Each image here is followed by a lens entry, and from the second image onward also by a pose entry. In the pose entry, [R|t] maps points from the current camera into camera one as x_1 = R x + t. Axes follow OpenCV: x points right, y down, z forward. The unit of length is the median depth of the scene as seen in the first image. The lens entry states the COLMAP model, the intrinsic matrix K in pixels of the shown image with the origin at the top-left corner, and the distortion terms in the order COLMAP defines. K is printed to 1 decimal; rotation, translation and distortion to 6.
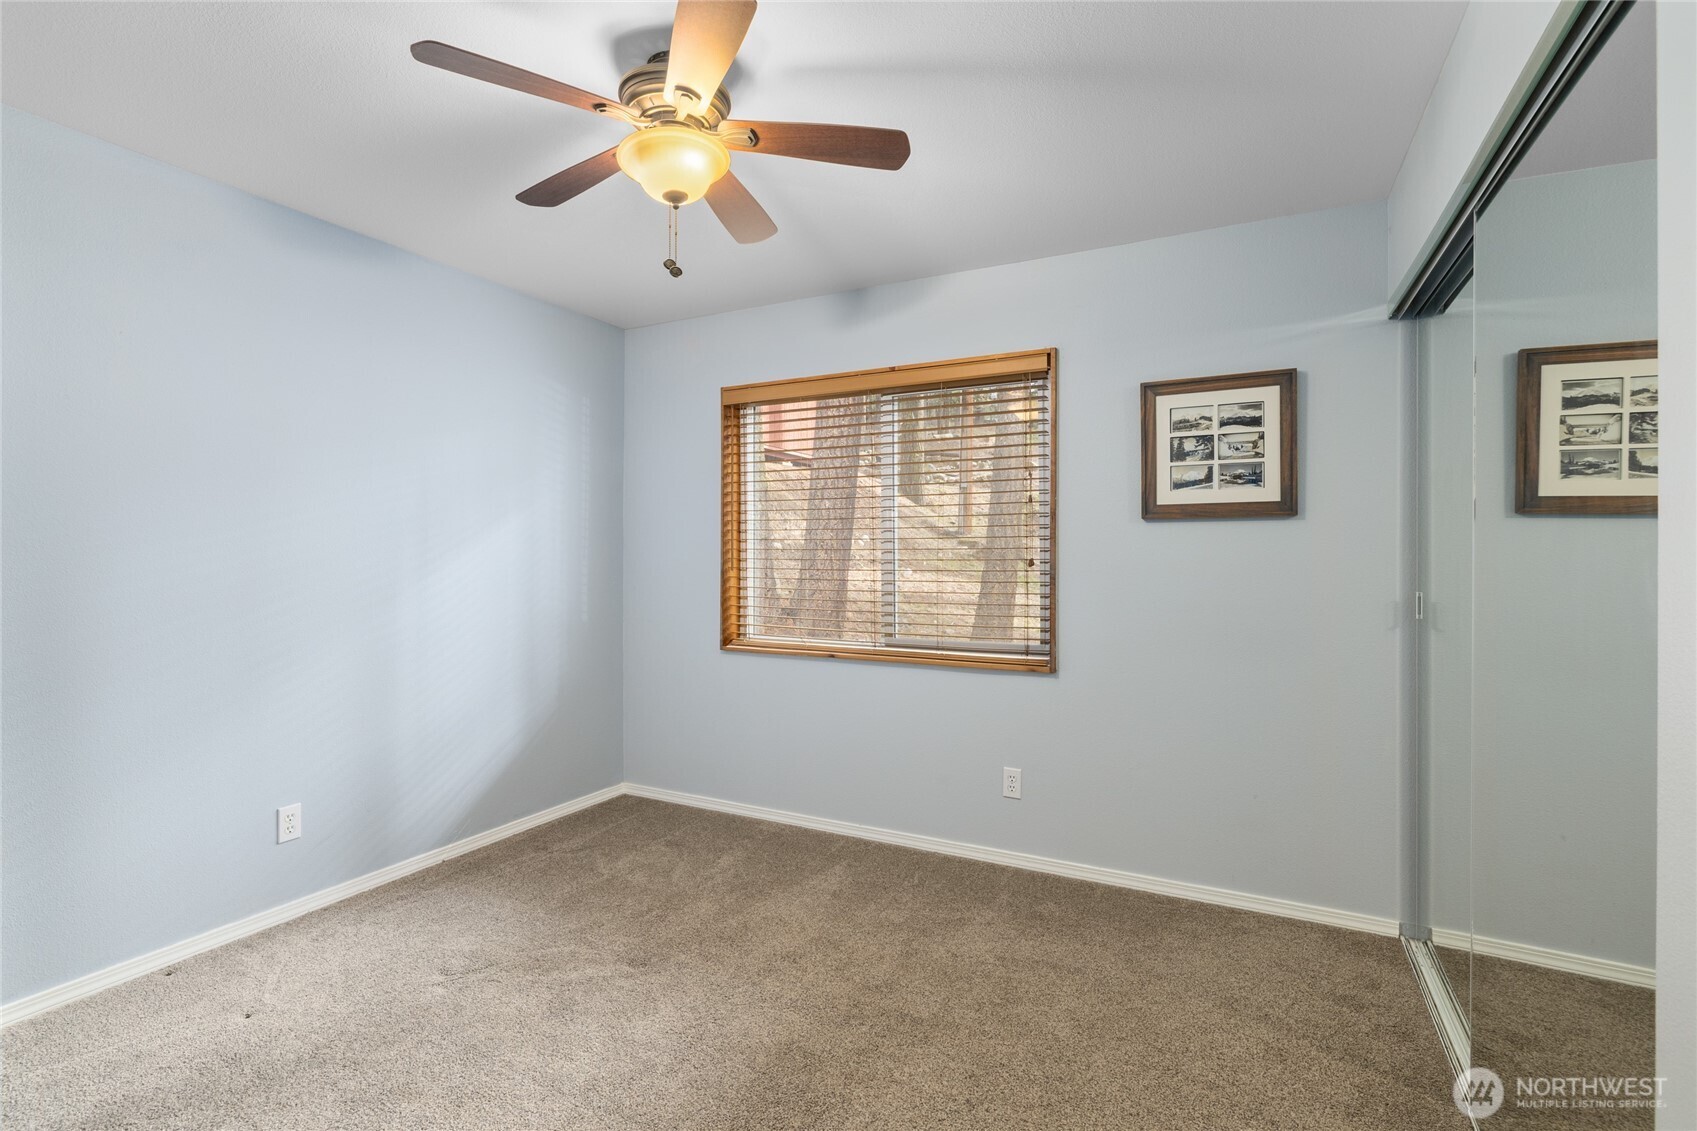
lens RADIAL K [[804.2, 0, 847.7], [0, 804.2, 561.5], [0, 0, 1]] dist [0.002562, 0.000401]
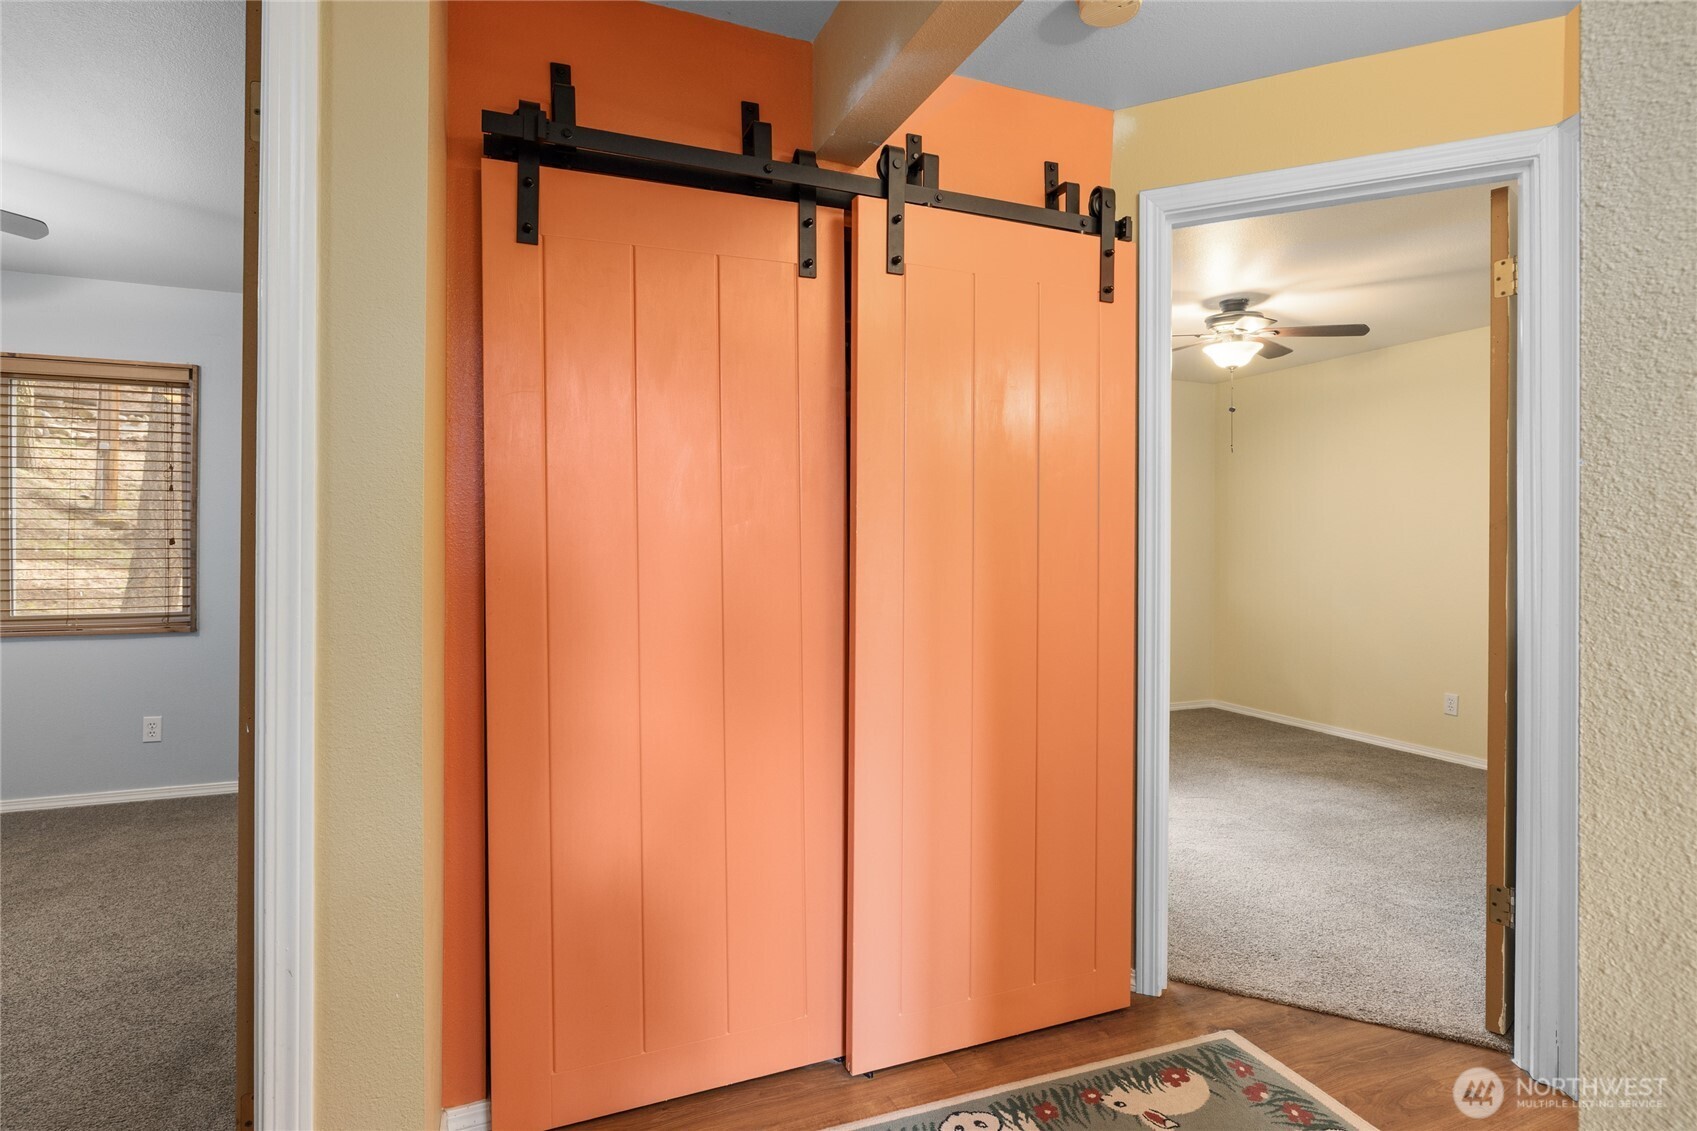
lens RADIAL K [[878.4, 0, 850.6], [0, 878.4, 548.2], [0, 0, 1]] dist [-0.002556, -0.001500]
pose [[0.660855, 0.002786, 0.750509, -0.083161], [-0.001006, 0.999995, -0.002826, 0.014994], [-0.750513, 0.001113, 0.660854, -0.614525]]
